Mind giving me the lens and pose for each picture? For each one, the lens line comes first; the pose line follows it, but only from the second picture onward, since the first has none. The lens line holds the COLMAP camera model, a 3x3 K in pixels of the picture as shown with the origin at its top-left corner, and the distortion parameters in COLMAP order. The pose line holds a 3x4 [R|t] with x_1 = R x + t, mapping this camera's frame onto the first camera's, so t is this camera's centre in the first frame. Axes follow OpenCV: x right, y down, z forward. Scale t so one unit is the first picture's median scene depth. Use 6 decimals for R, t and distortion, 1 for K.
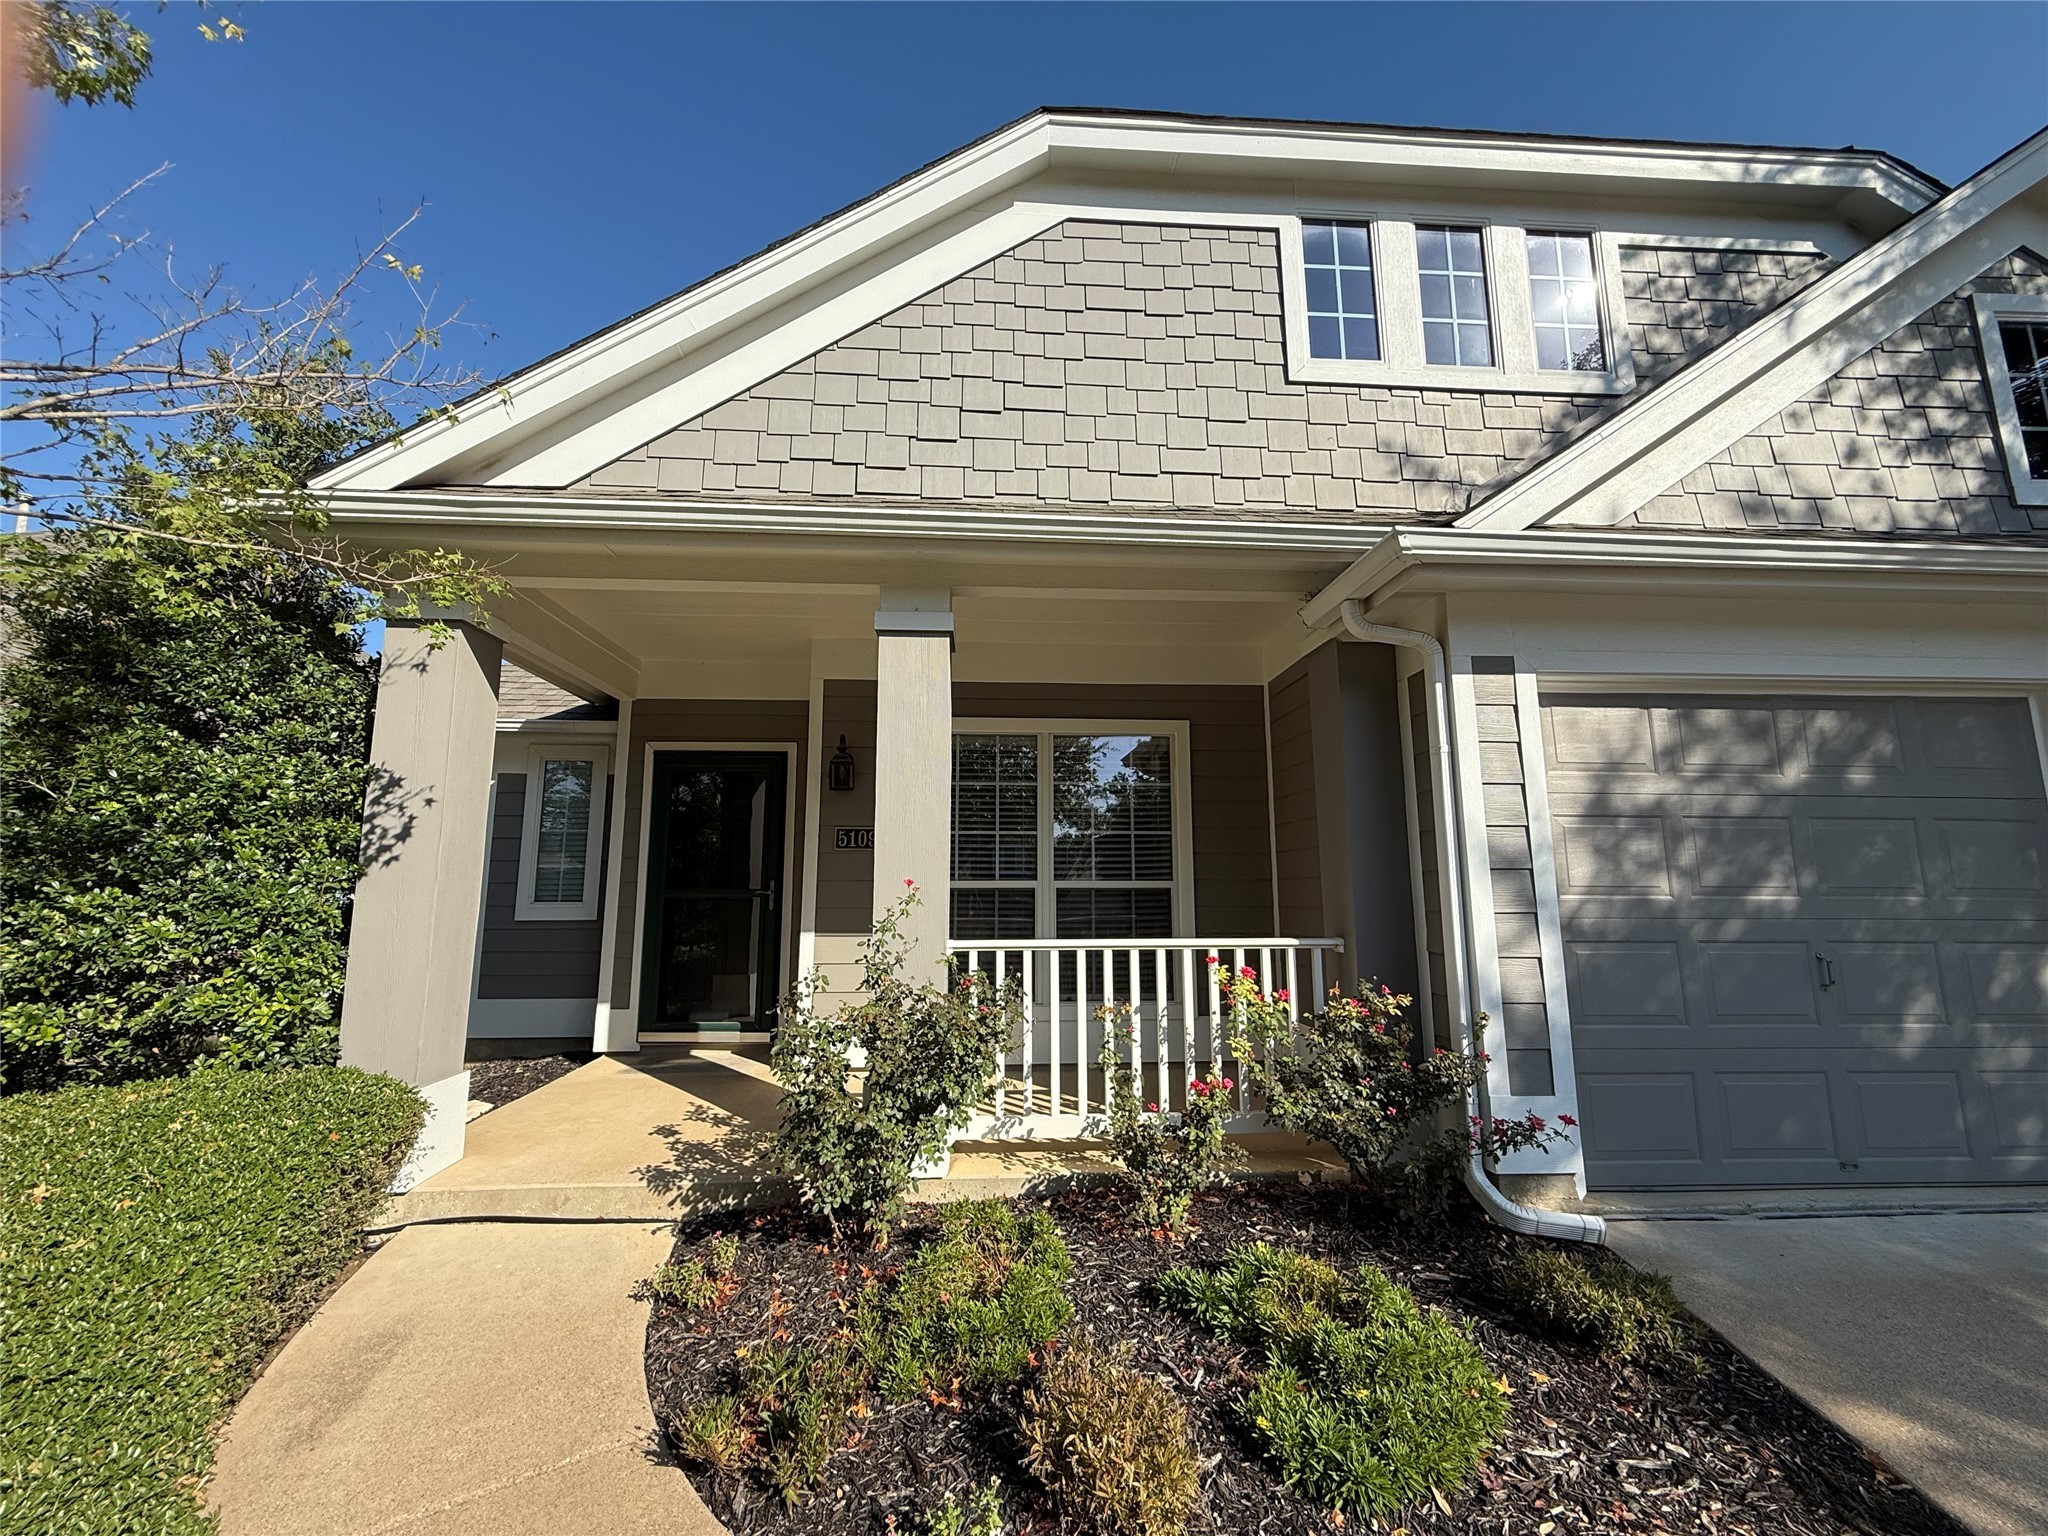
lens RADIAL K [[814.7, 0, 1009.3], [0, 814.7, 767.8], [0, 0, 1]] dist [-0.000613, 0.000579]
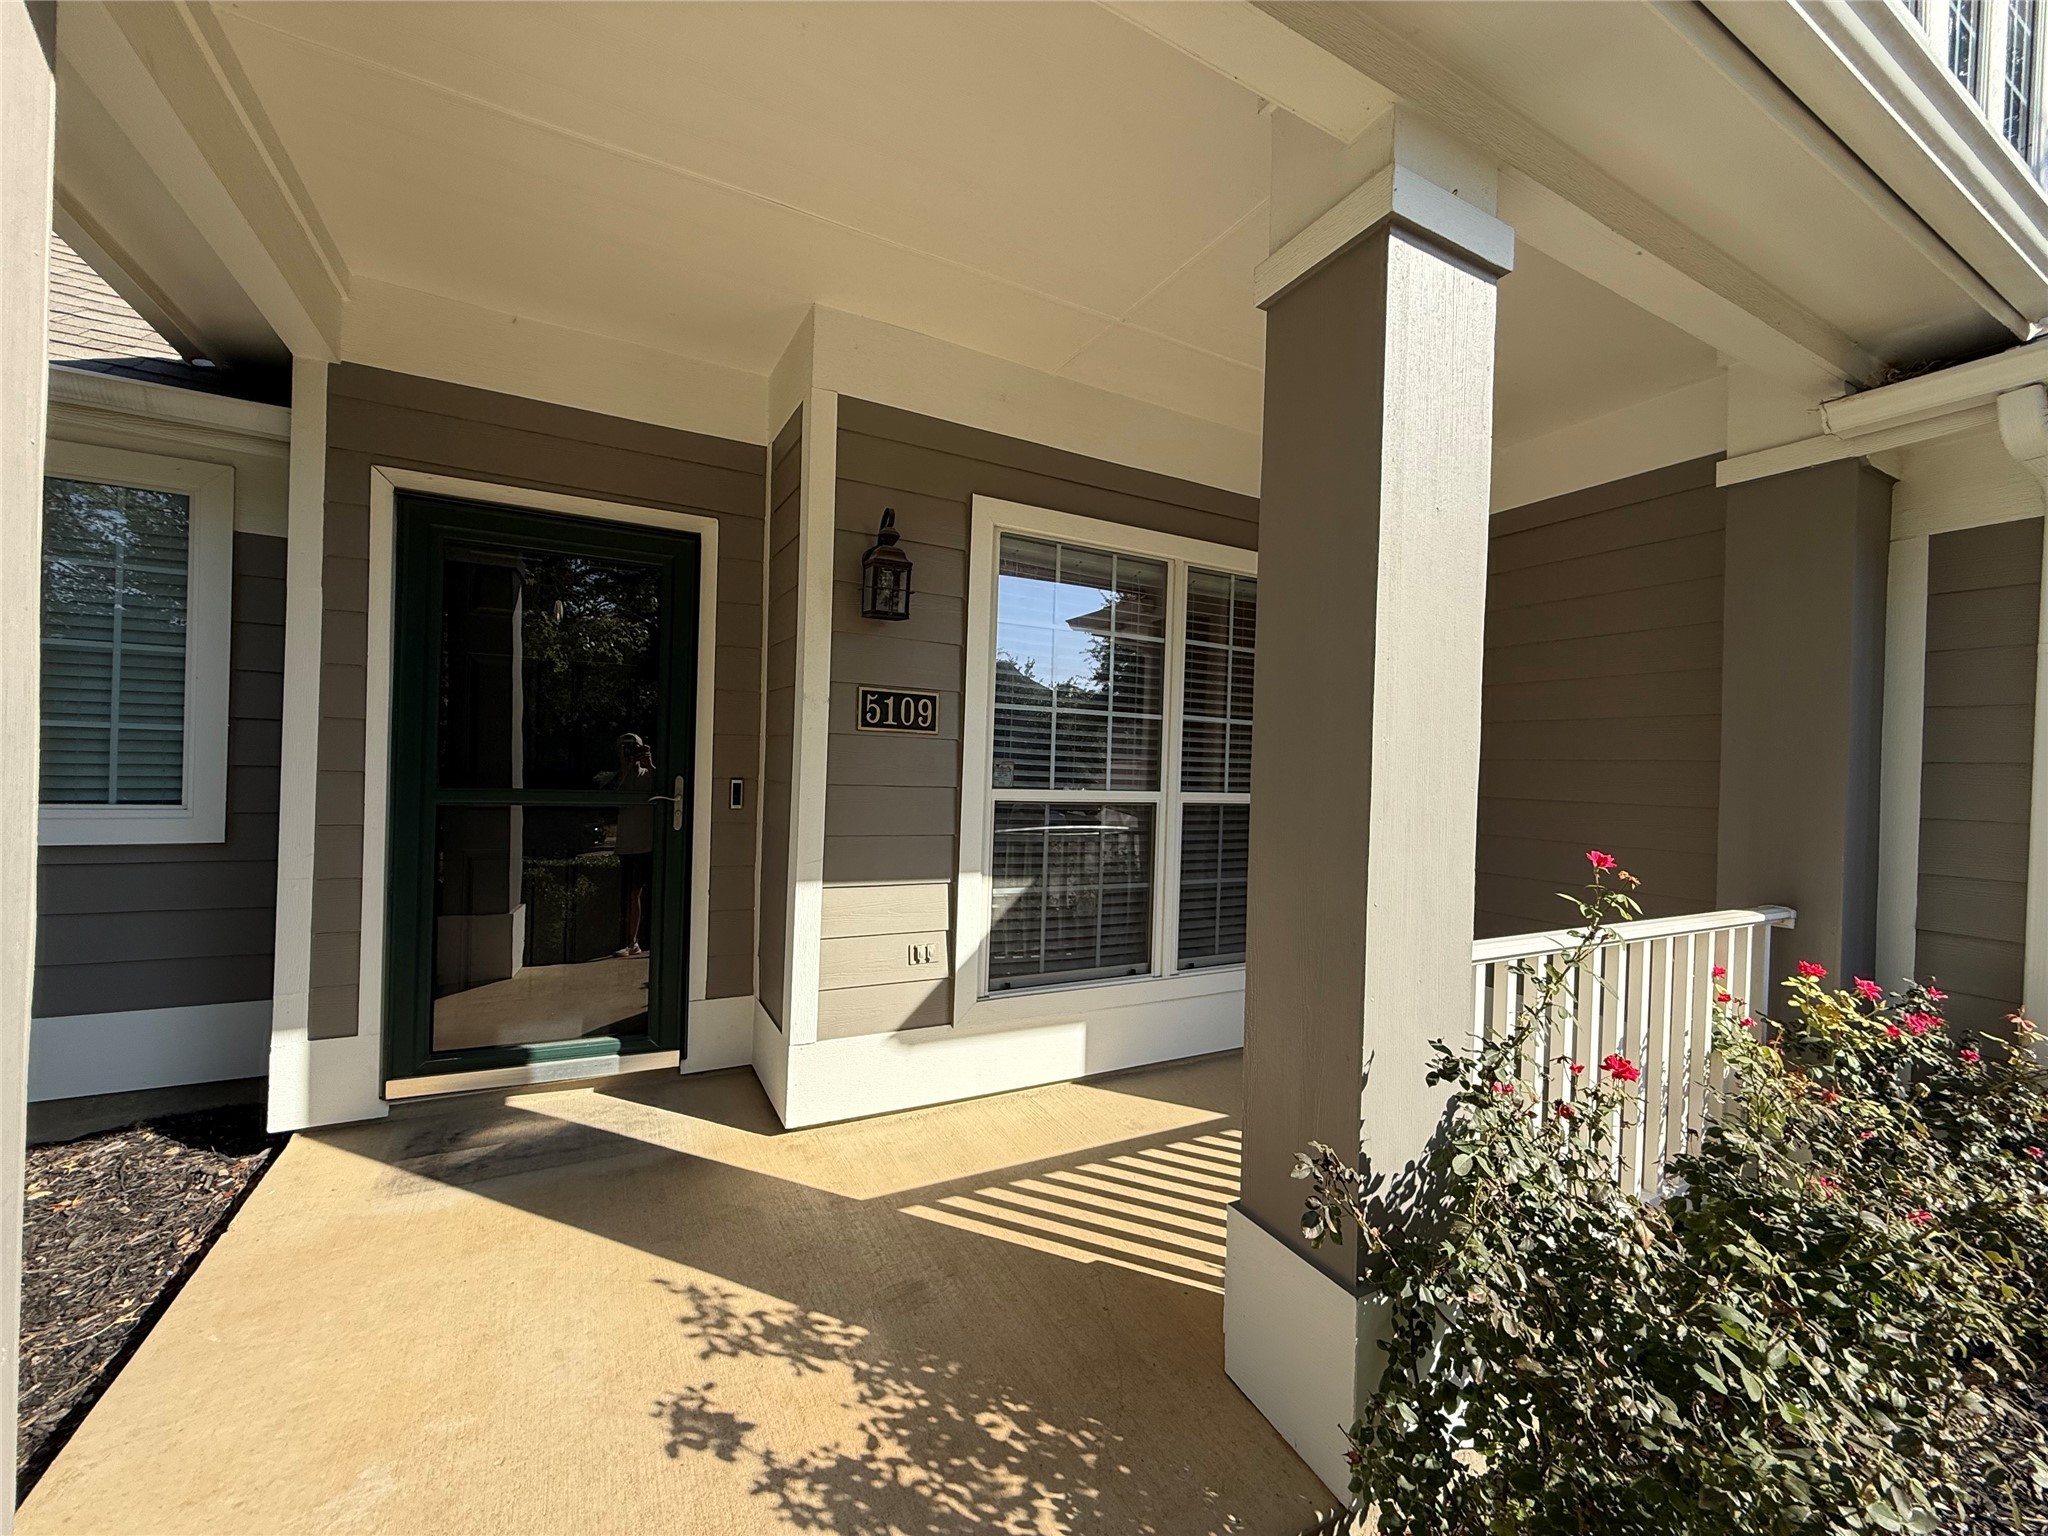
lens RADIAL K [[814.7, 0, 1009.3], [0, 814.7, 767.8], [0, 0, 1]] dist [-0.000613, 0.000579]
pose [[0.908528, 0.027712, 0.416903, -0.479048], [-0.095601, 0.985116, 0.142854, 0.054998], [-0.406739, -0.169643, 0.897655, 0.656624]]
